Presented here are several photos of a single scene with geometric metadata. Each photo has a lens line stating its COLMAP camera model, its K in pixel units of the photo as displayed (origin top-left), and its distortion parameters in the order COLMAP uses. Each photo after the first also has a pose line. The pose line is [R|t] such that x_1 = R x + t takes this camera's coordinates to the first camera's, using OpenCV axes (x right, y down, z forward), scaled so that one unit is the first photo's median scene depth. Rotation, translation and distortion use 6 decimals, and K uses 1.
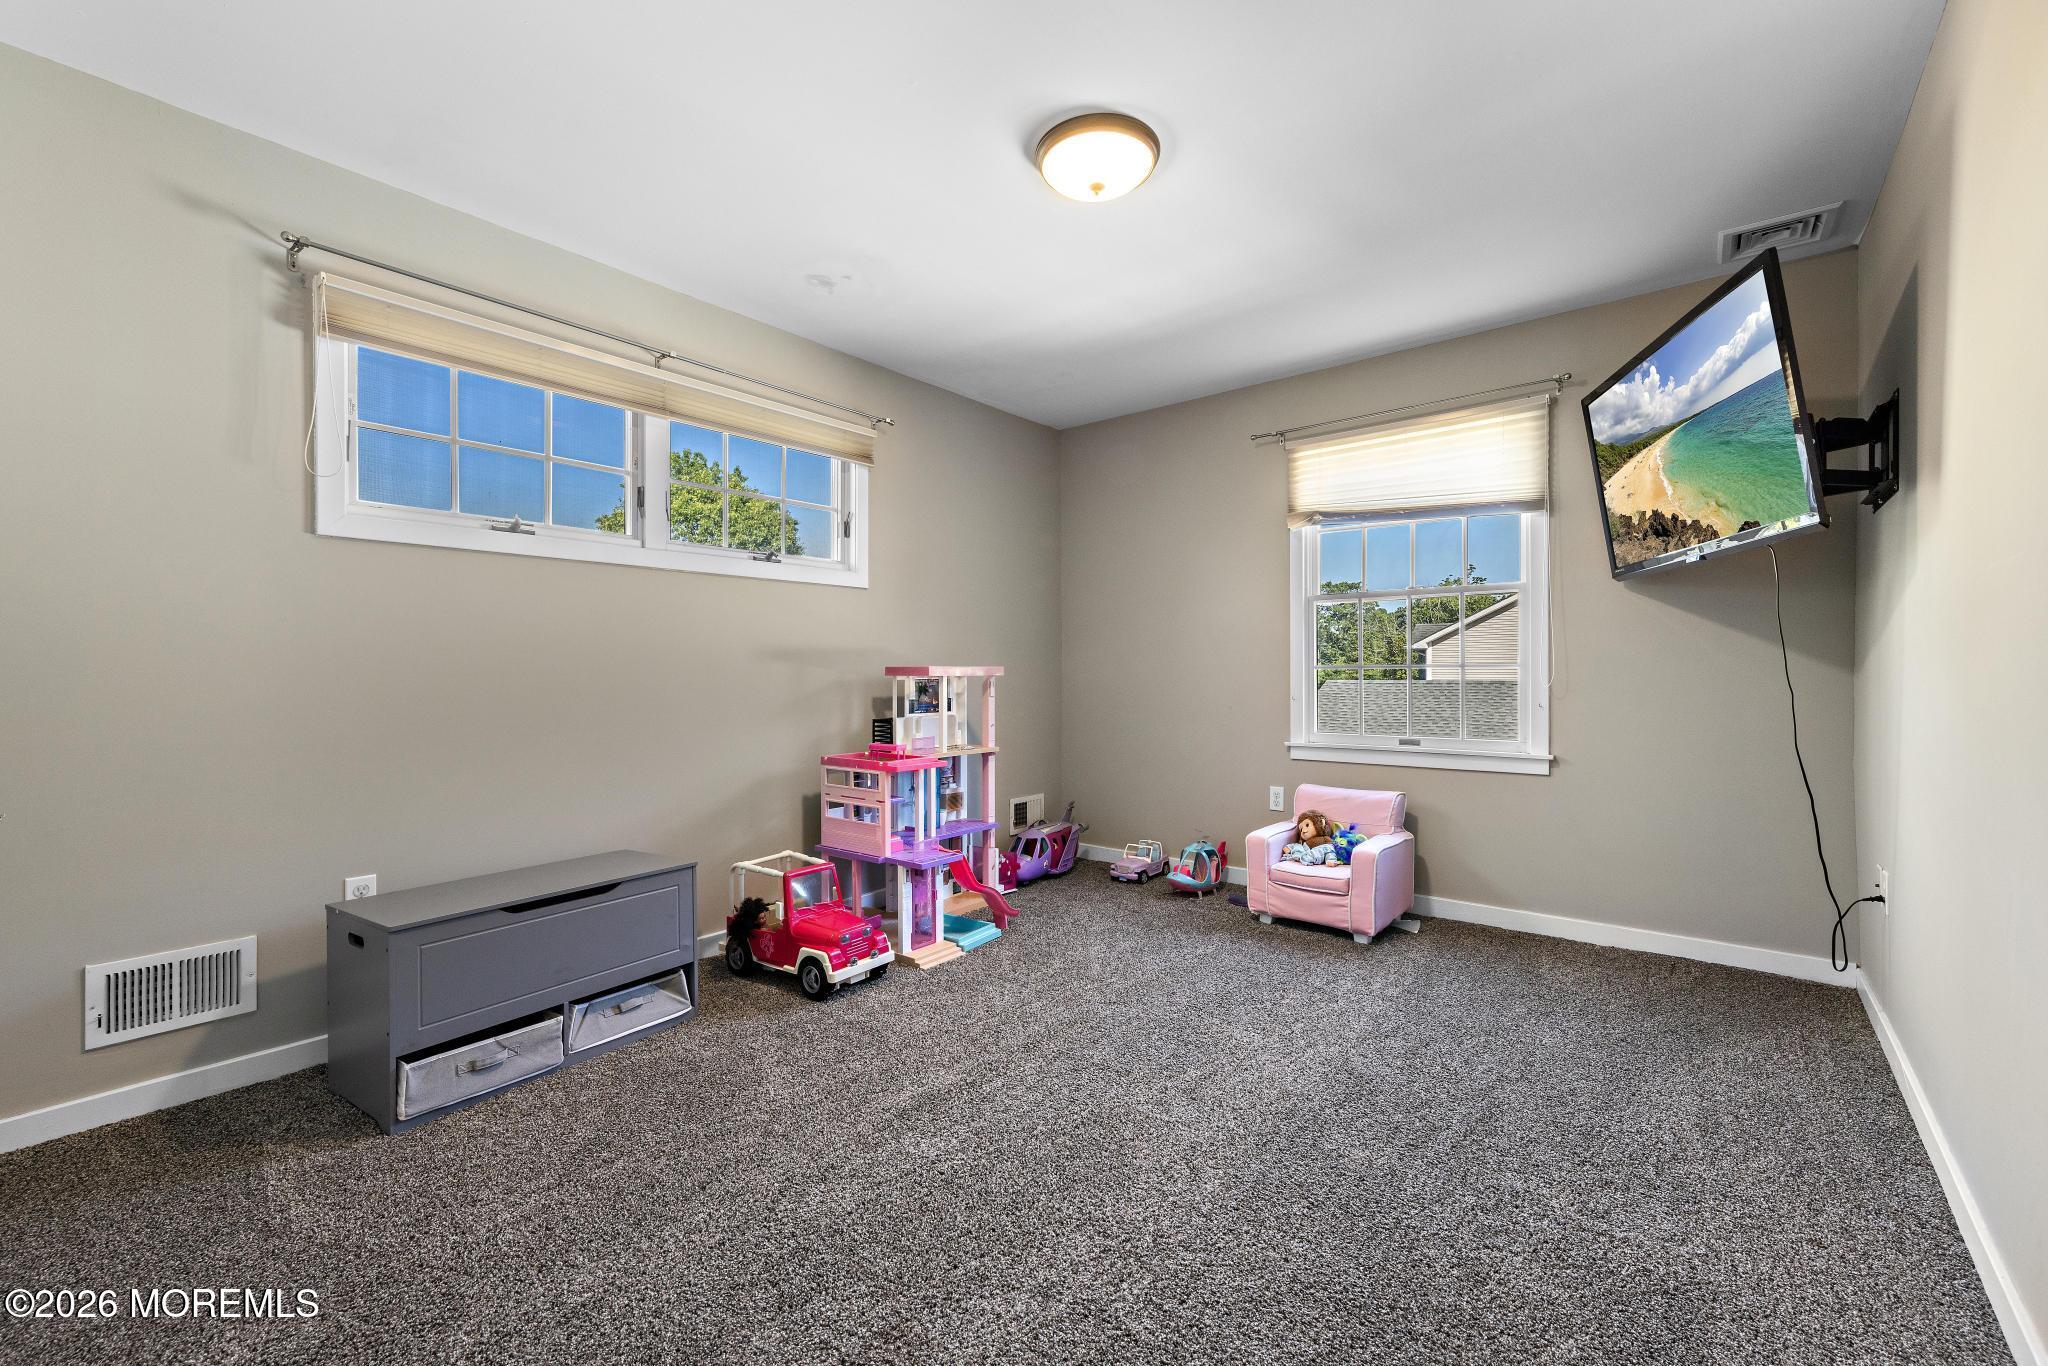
lens RADIAL K [[831.3, 0, 1023.6], [0, 831.3, 678.6], [0, 0, 1]] dist [-0.025728, -0.000197]
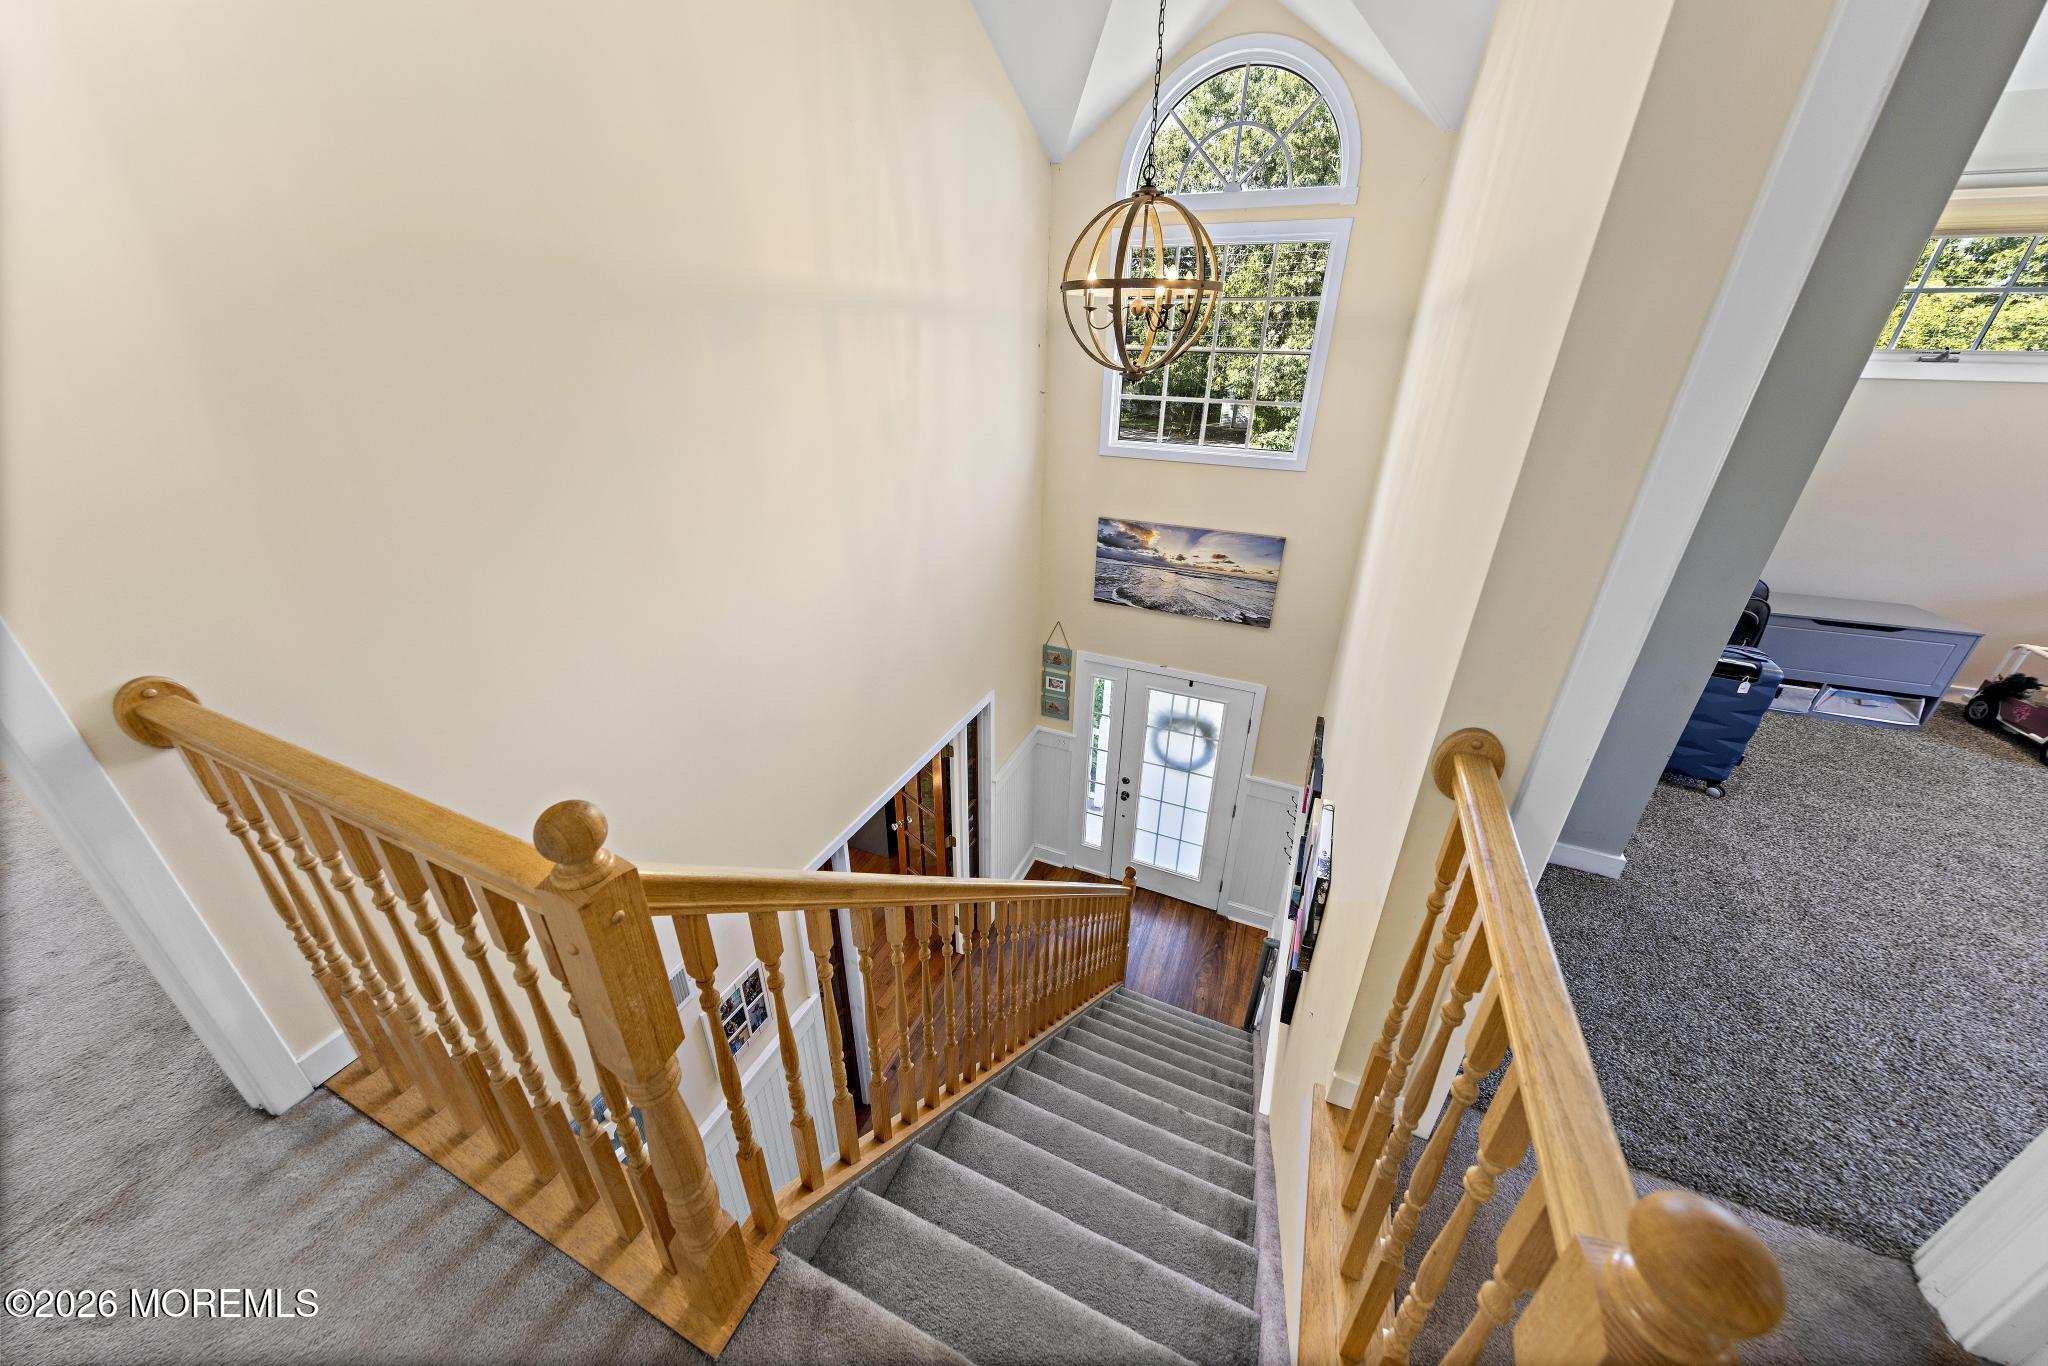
lens RADIAL K [[686.1, 0, 1023.5], [0, 686.1, 671.3], [0, 0, 1]] dist [0.001890, 0.000034]
pose [[0.261723, 0.425468, -0.866302, 0.203317], [-0.022835, 0.900067, 0.435152, -0.184560], [0.964873, -0.094107, 0.245284, -0.831604]]
